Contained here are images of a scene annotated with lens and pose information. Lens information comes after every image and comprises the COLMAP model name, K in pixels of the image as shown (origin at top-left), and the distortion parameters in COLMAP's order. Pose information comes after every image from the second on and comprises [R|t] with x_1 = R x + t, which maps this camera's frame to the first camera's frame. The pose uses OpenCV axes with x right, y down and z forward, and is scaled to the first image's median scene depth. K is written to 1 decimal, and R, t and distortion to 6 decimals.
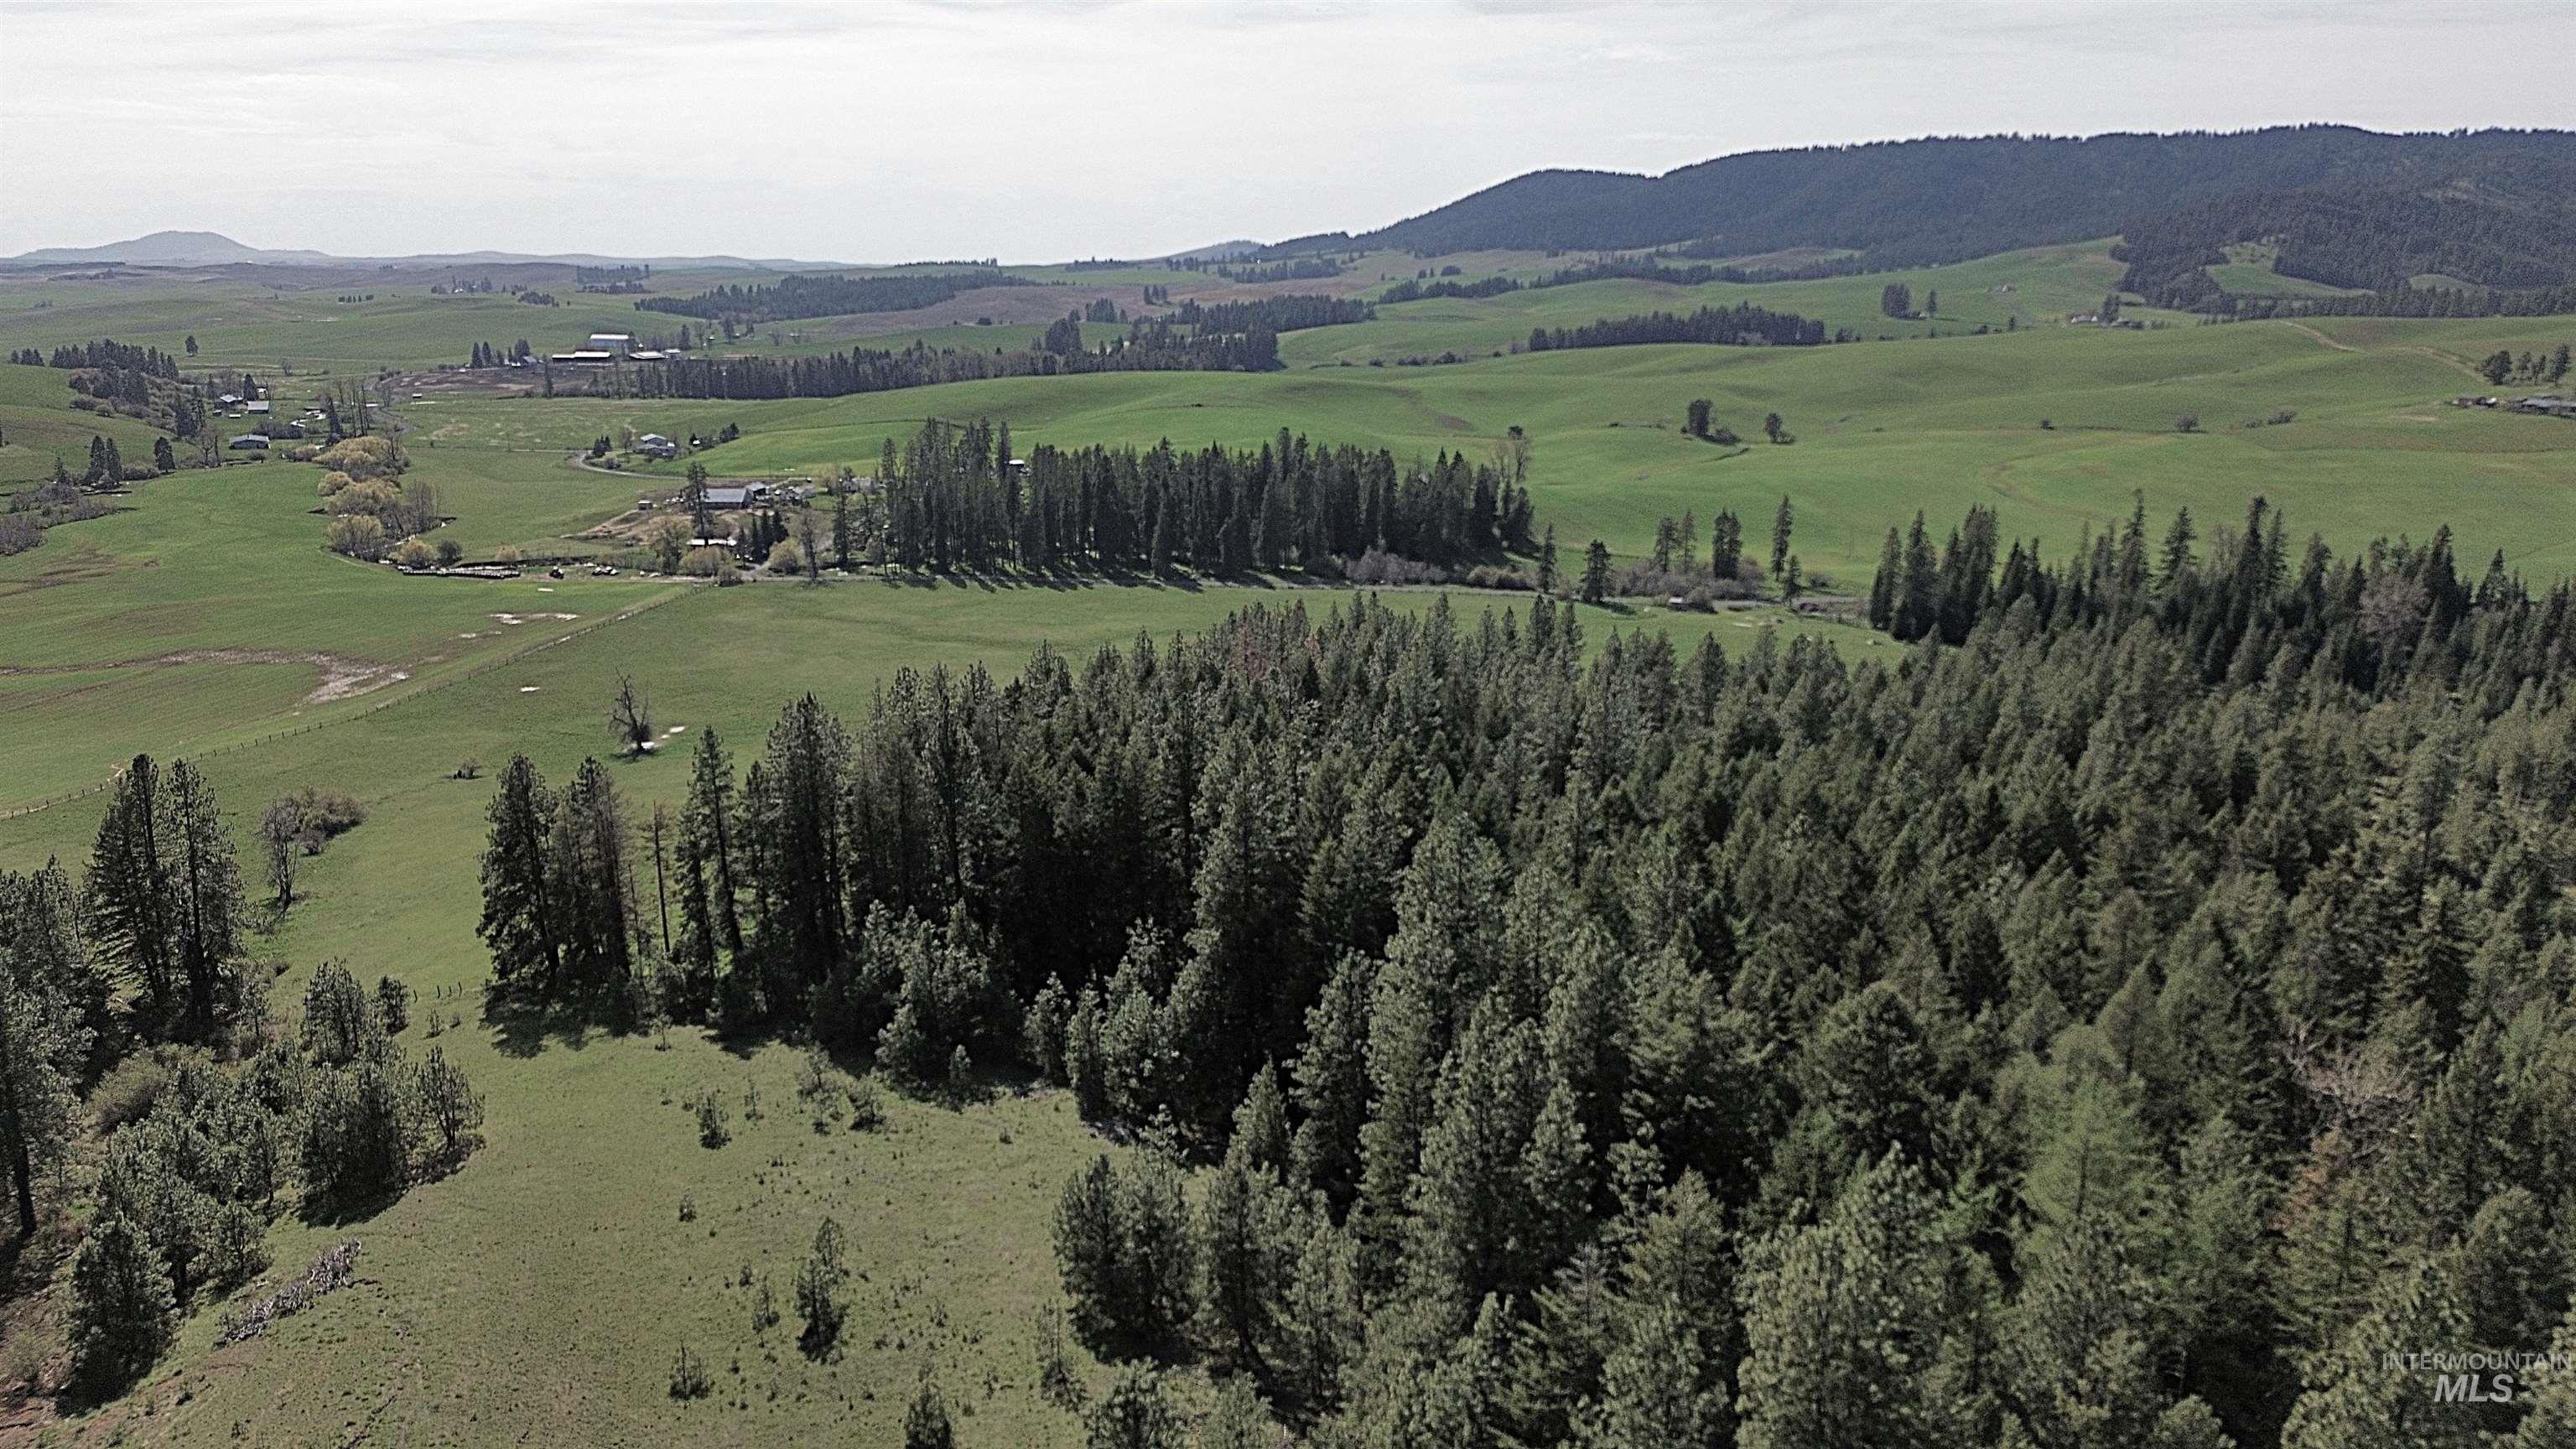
lens RADIAL K [[1830.4, 0, 1291.8], [0, 1830.4, 739.2], [0, 0, 1]] dist [0.092093, -0.087322]
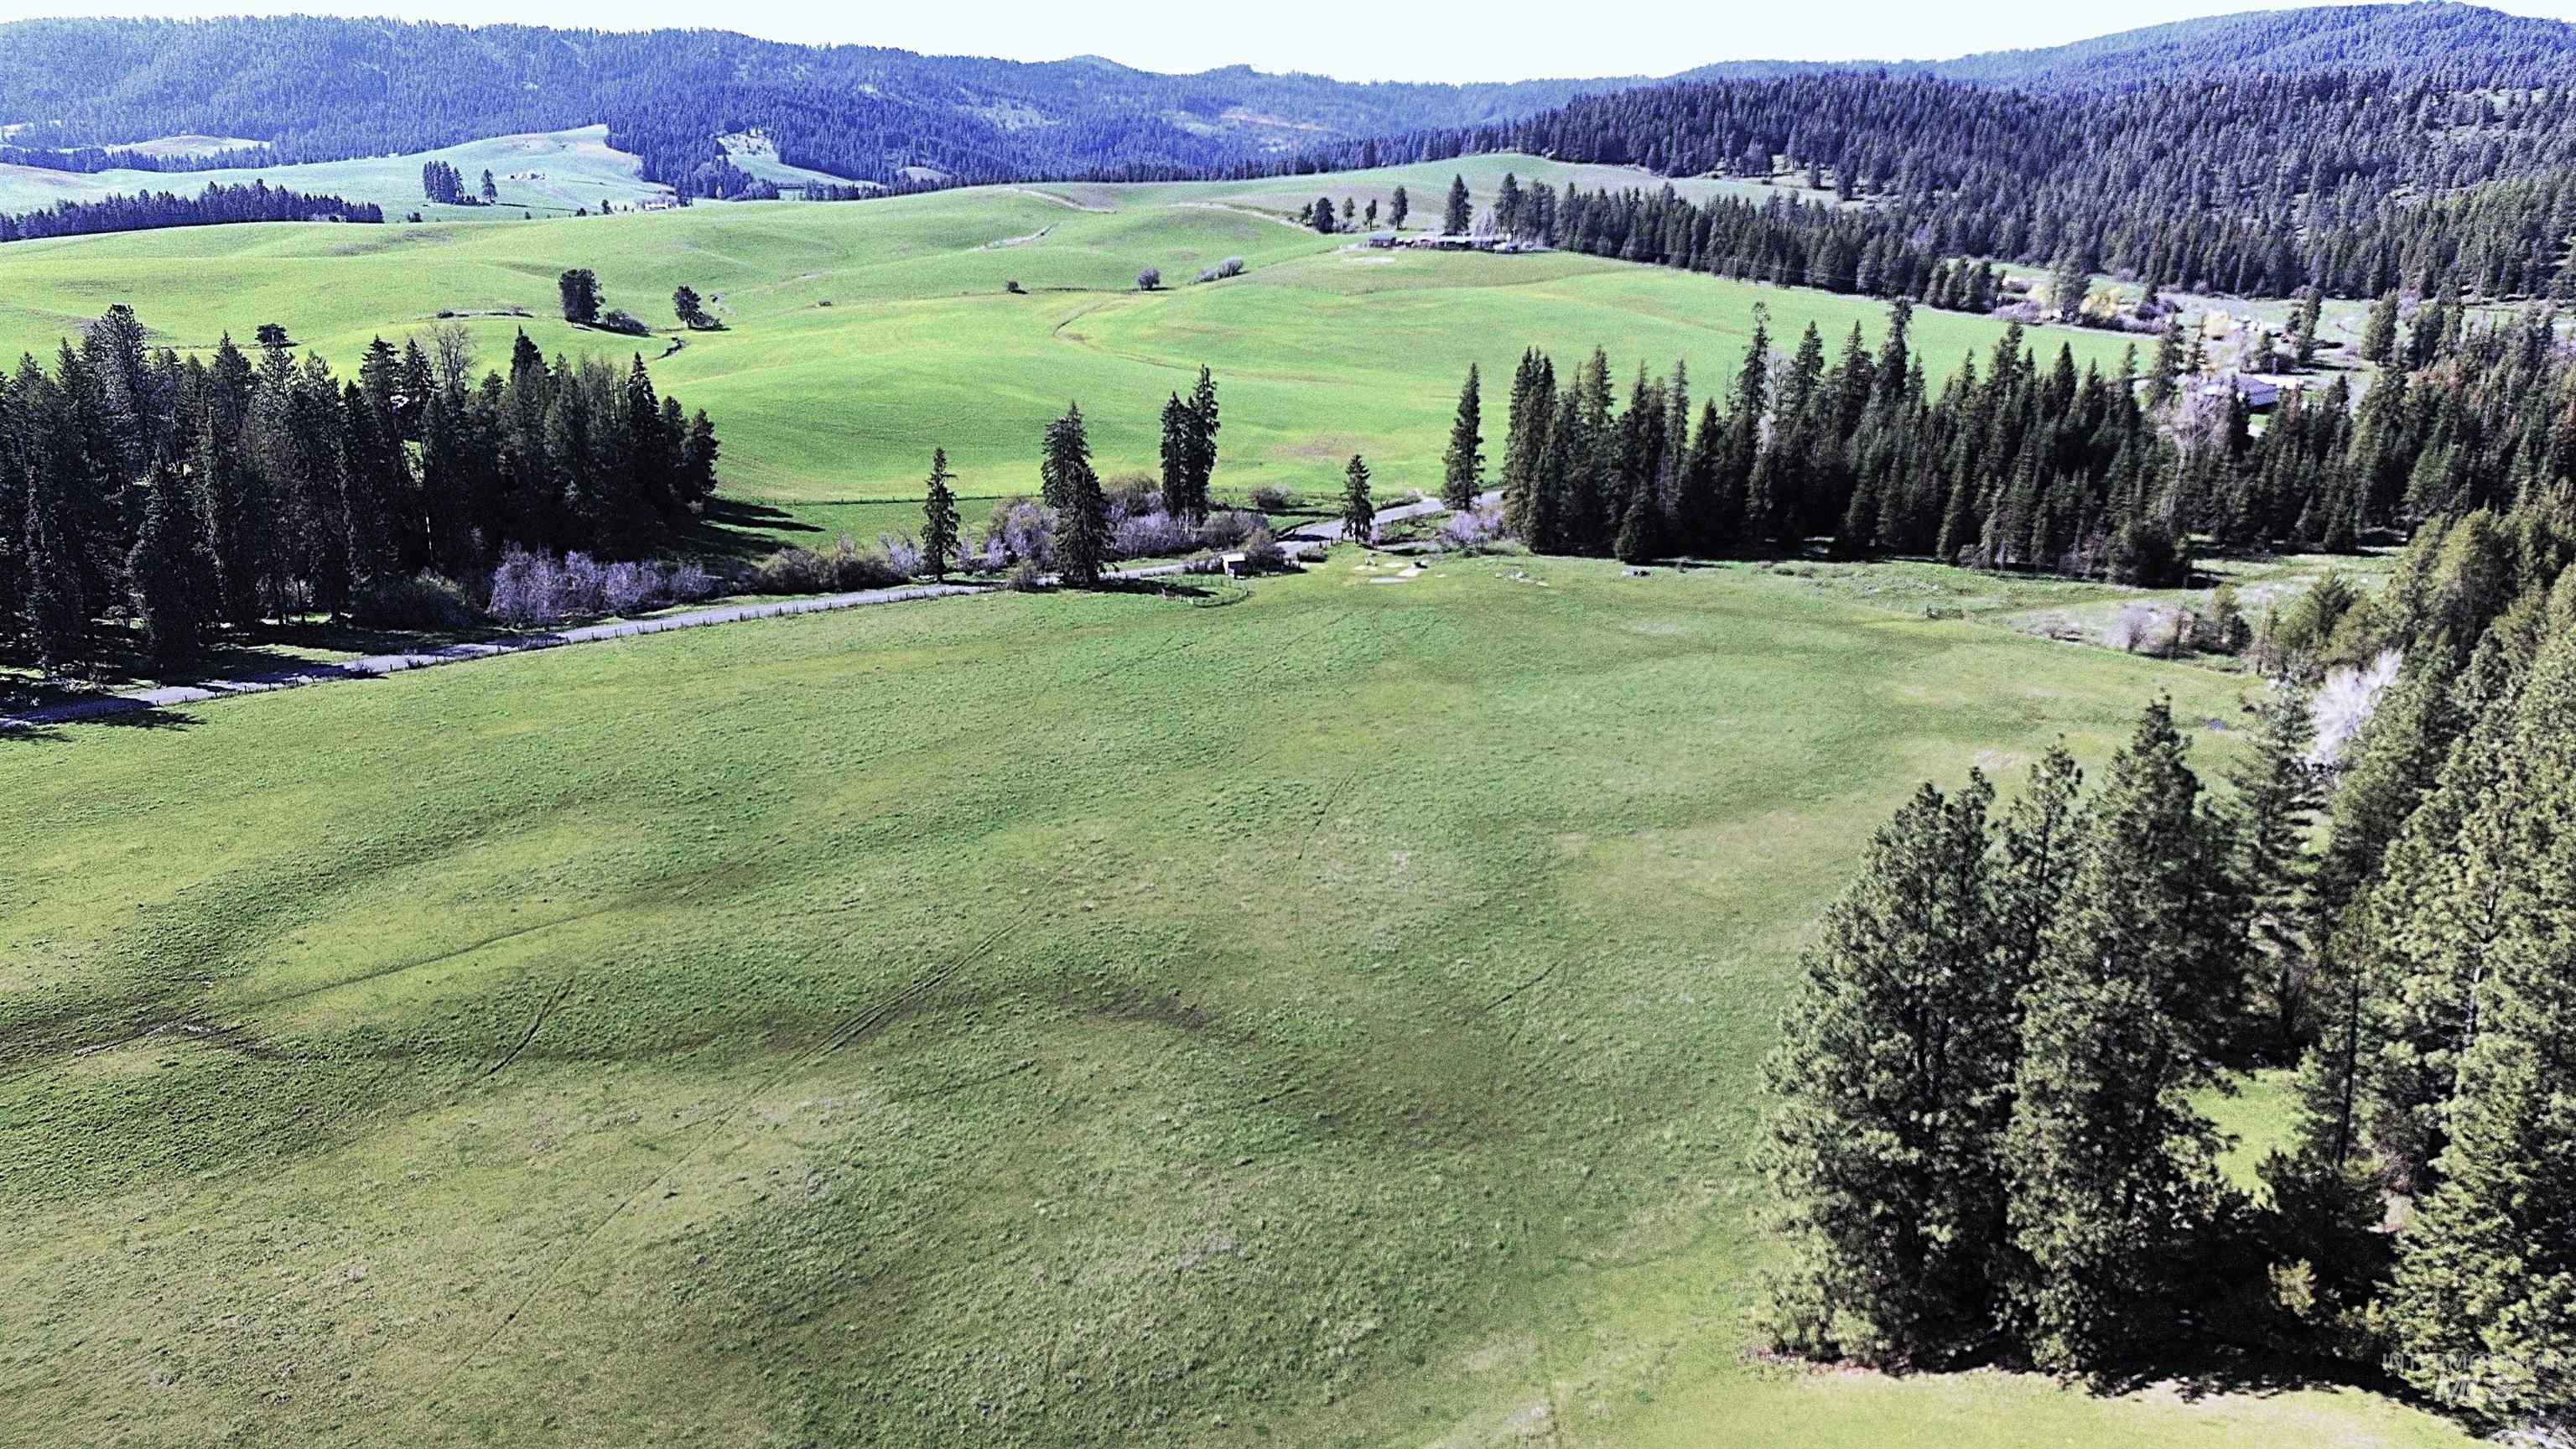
lens RADIAL K [[1830.4, 0, 1291.8], [0, 1830.4, 739.2], [0, 0, 1]] dist [0.092093, -0.087322]
pose [[0.680071, -0.218787, 0.699740, -0.127815], [0.190939, 0.974353, 0.119078, -0.060888], [-0.707846, 0.052627, 0.704404, 0.428073]]
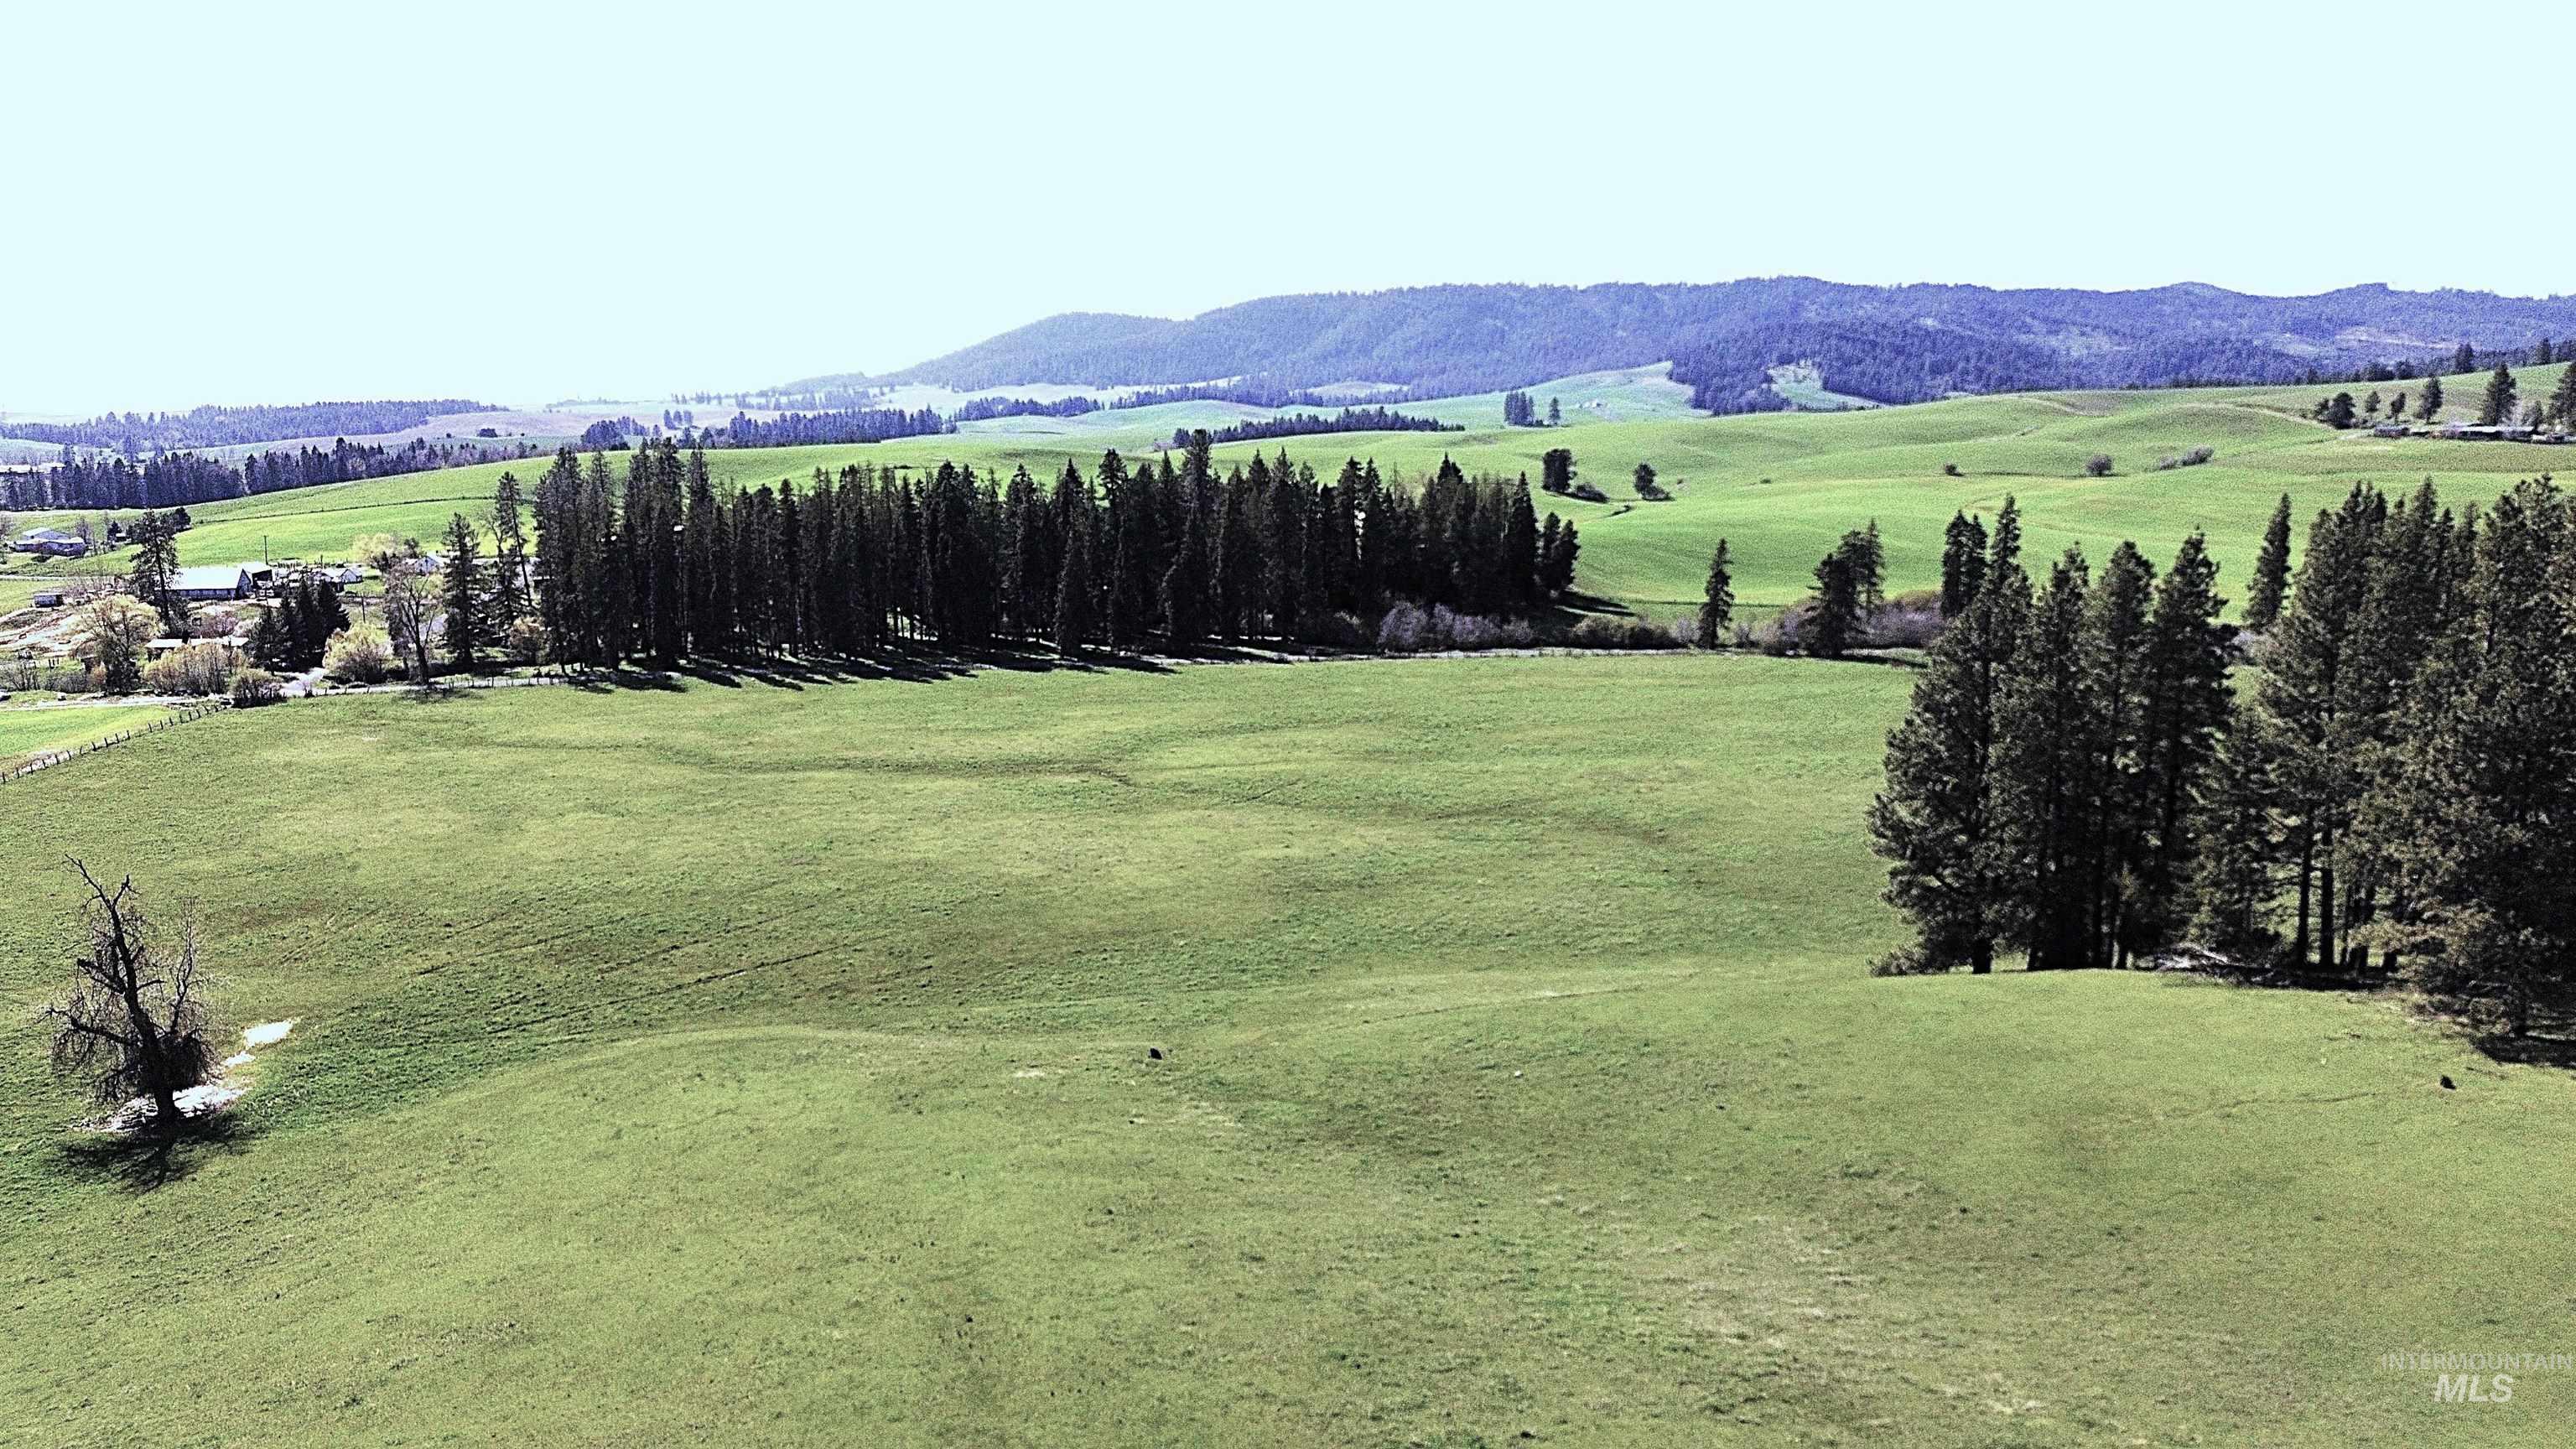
lens RADIAL K [[1830.4, 0, 1291.8], [0, 1830.4, 739.2], [0, 0, 1]] dist [0.092093, -0.087322]
pose [[0.962879, -0.051903, 0.264898, -0.128194], [0.073832, 0.994558, -0.073503, -0.010516], [-0.259641, 0.090332, 0.961471, 0.328501]]
